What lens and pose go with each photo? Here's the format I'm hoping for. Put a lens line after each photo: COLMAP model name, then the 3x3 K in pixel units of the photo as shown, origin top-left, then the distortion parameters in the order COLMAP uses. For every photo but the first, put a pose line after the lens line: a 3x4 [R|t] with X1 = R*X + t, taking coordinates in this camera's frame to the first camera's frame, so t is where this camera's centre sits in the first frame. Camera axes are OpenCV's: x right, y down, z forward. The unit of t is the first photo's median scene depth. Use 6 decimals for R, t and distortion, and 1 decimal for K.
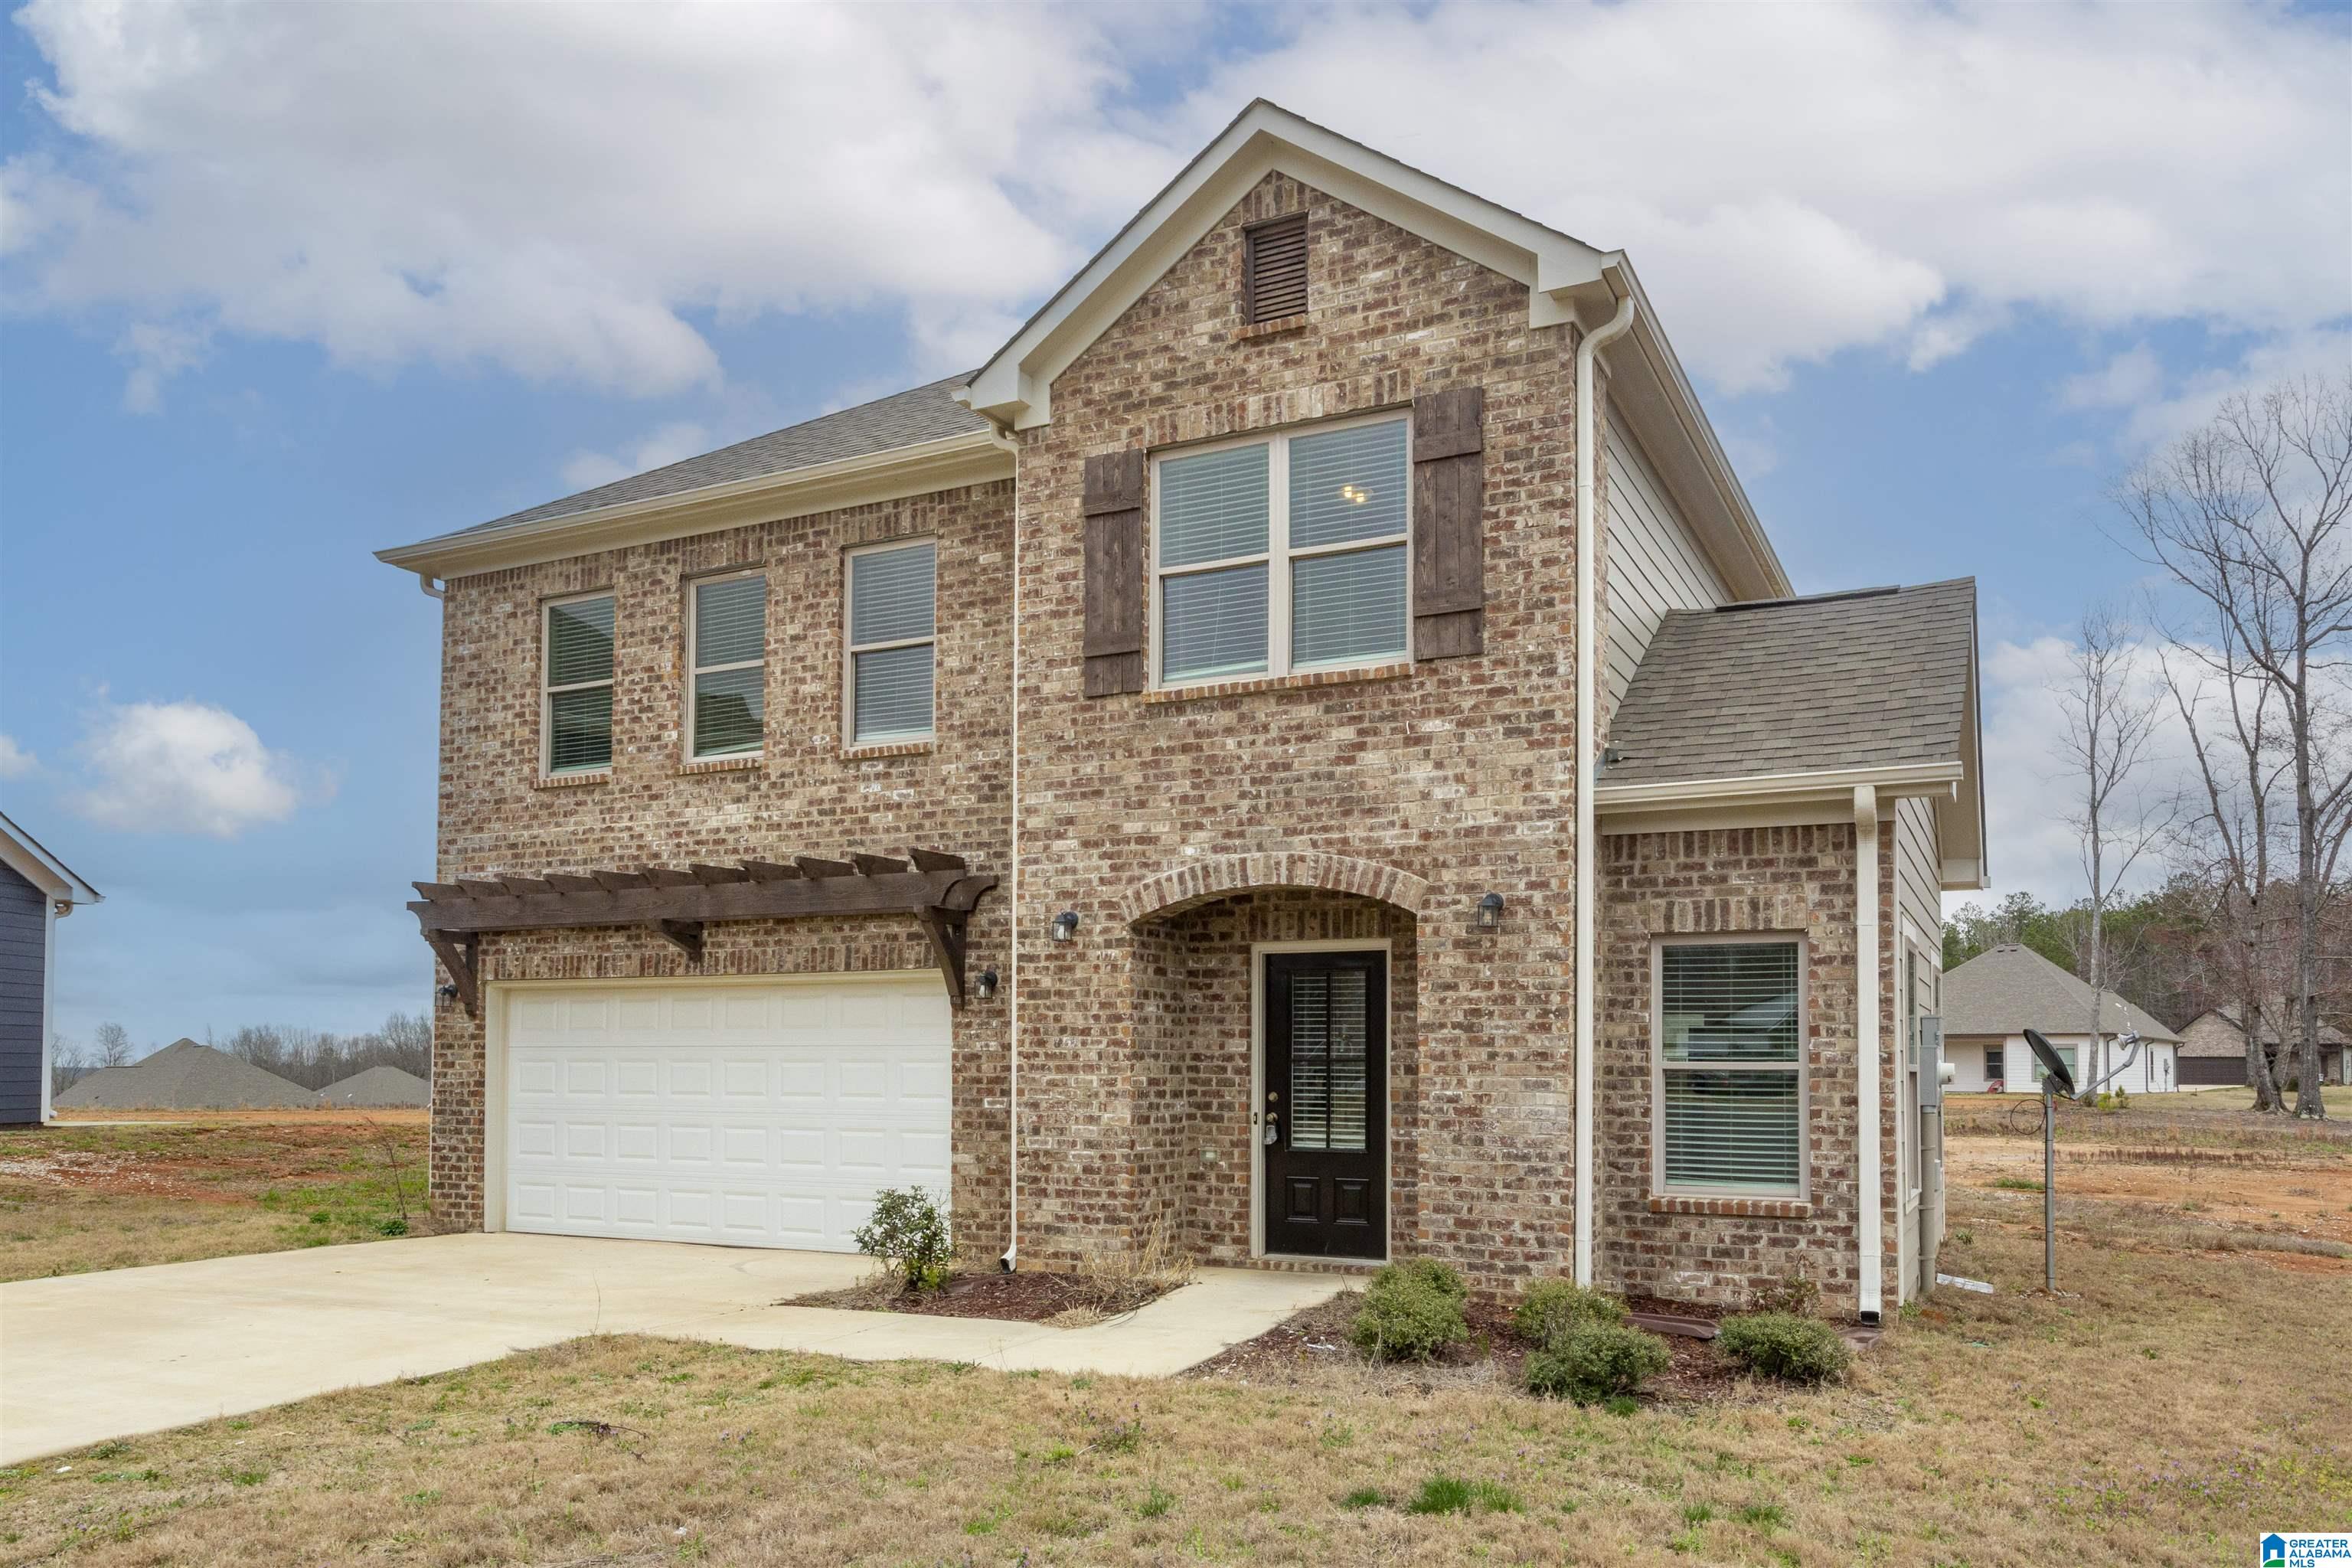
lens RADIAL K [[1711.5, 0, 1175.6], [0, 1711.5, 1009.5], [0, 0, 1]] dist [-0.001015, -0.003794]
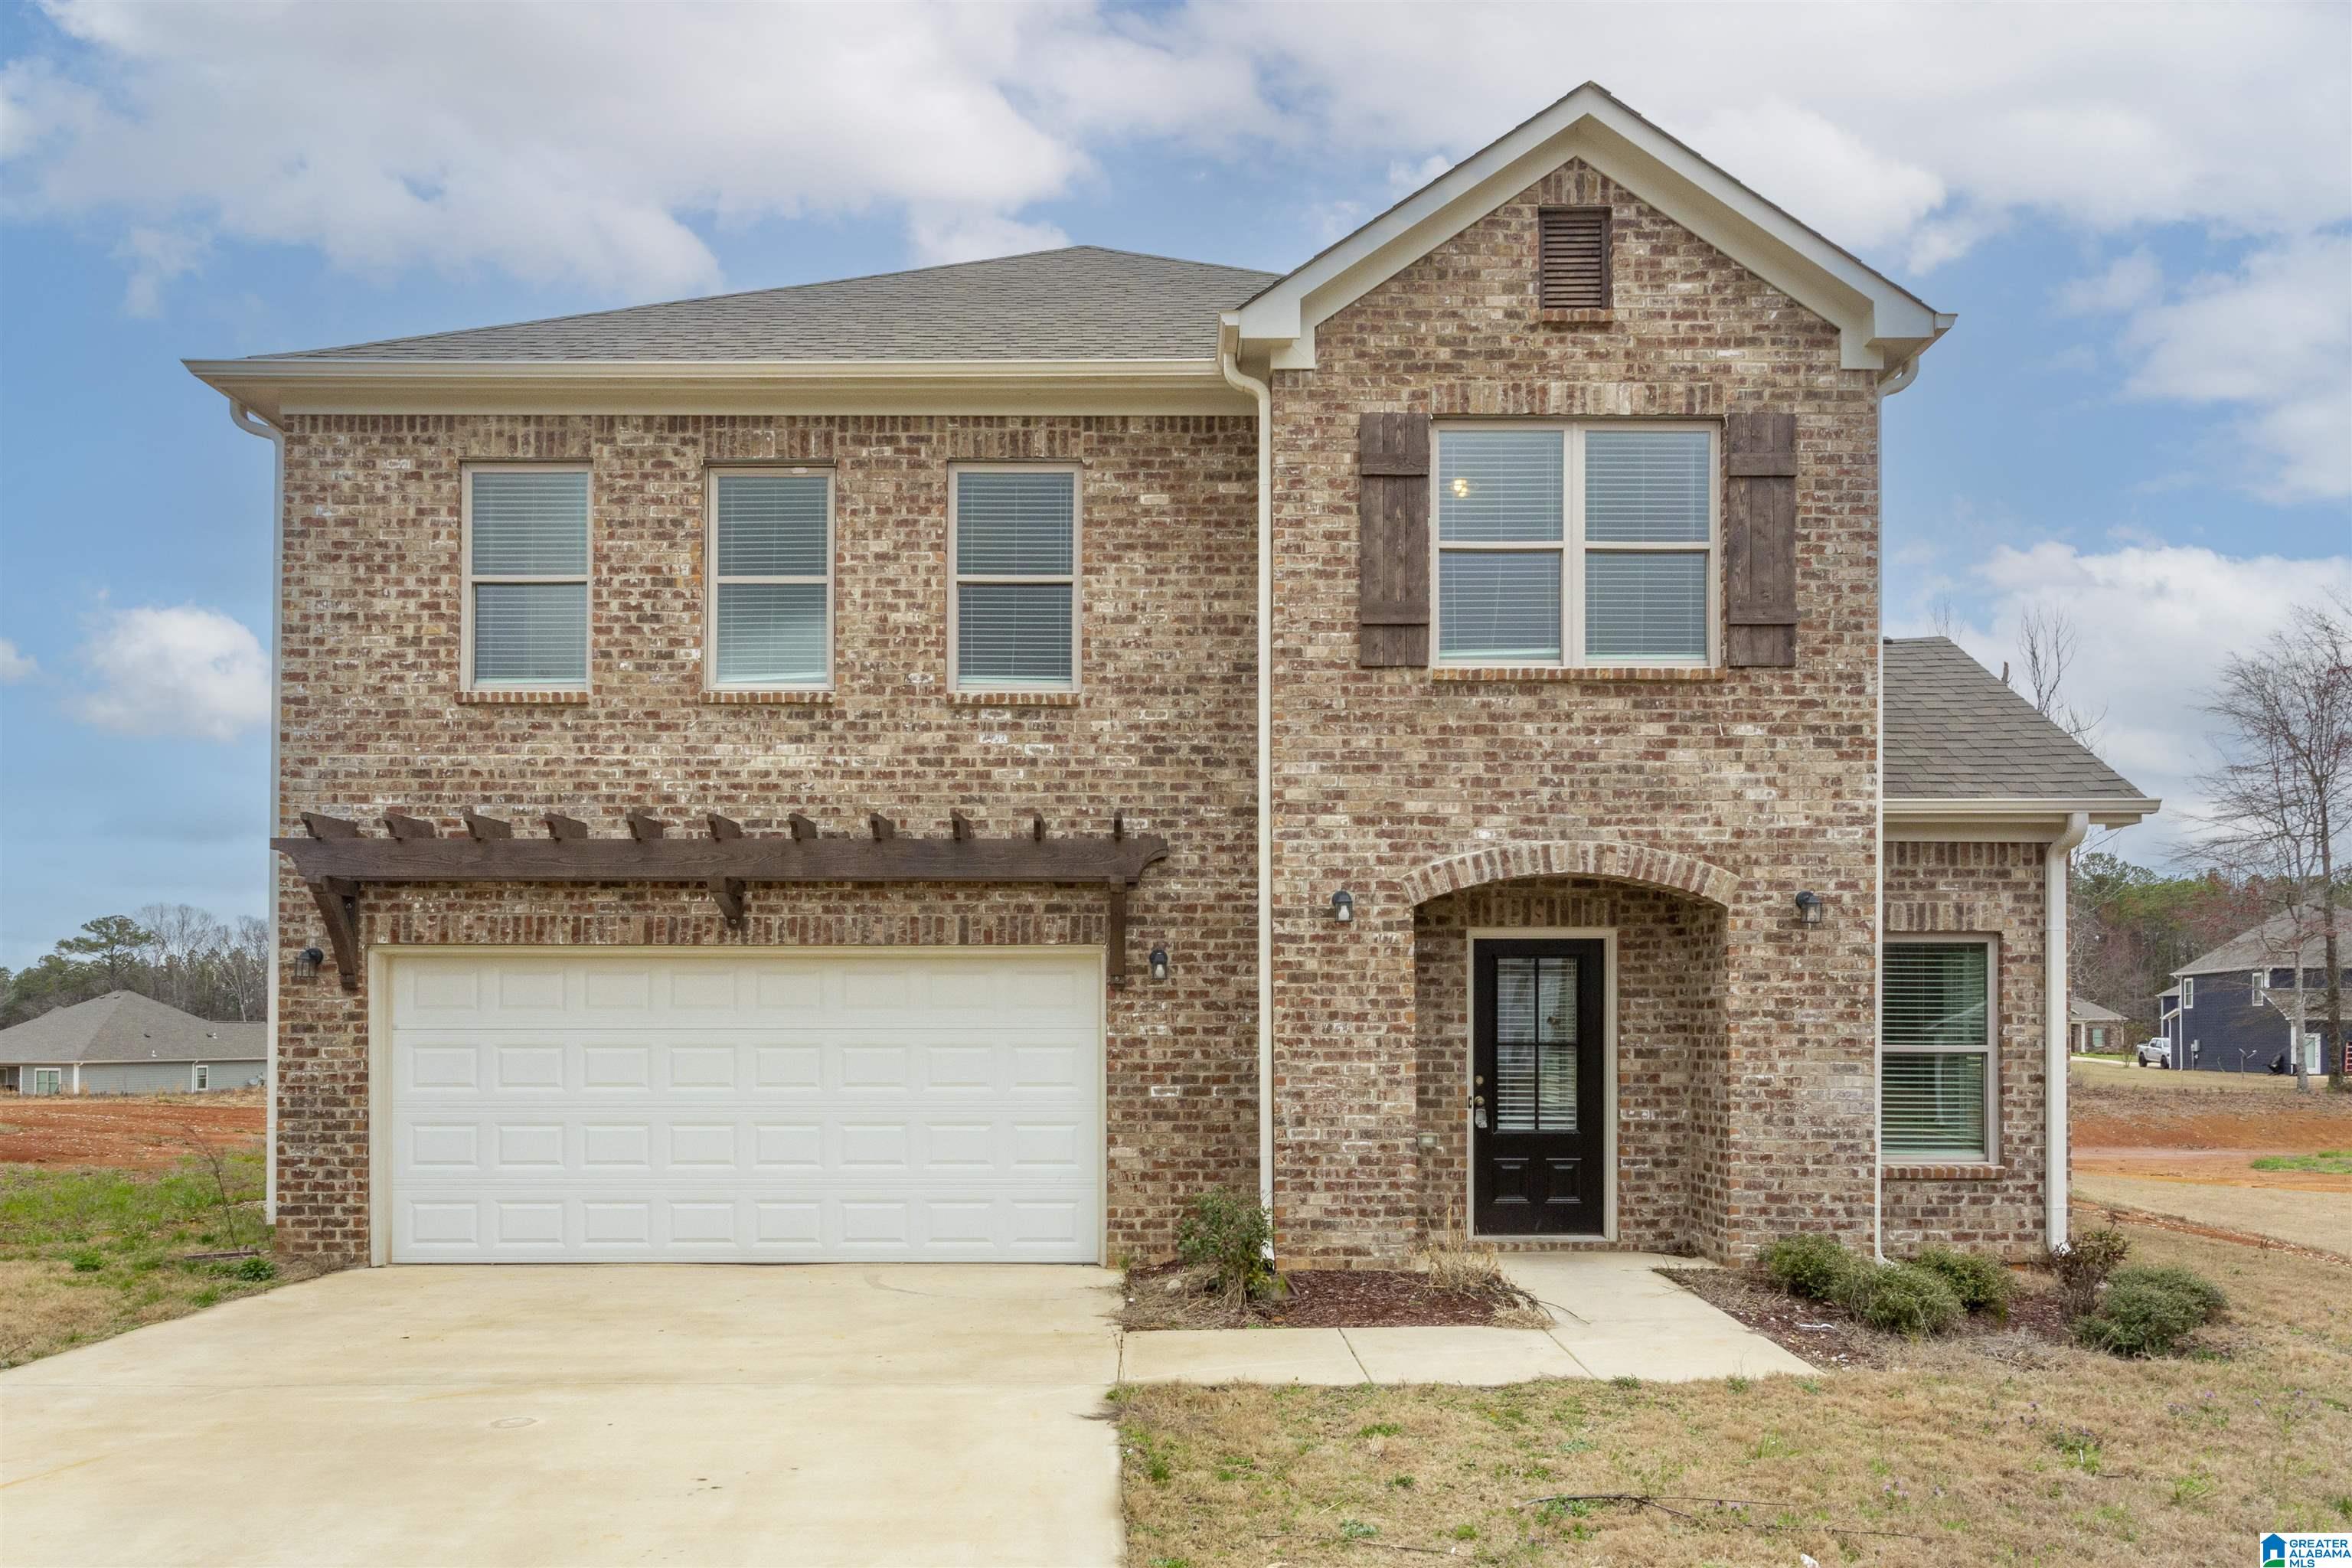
lens RADIAL K [[1604.9, 0, 1419.4], [0, 1604.9, 1022.6], [0, 0, 1]] dist [-0.003314, 0.002112]
pose [[0.889282, -0.000676, 0.457360, -0.380477], [-0.011617, 0.999643, 0.024066, -0.005251], [-0.457213, -0.026715, 0.888956, 0.163197]]
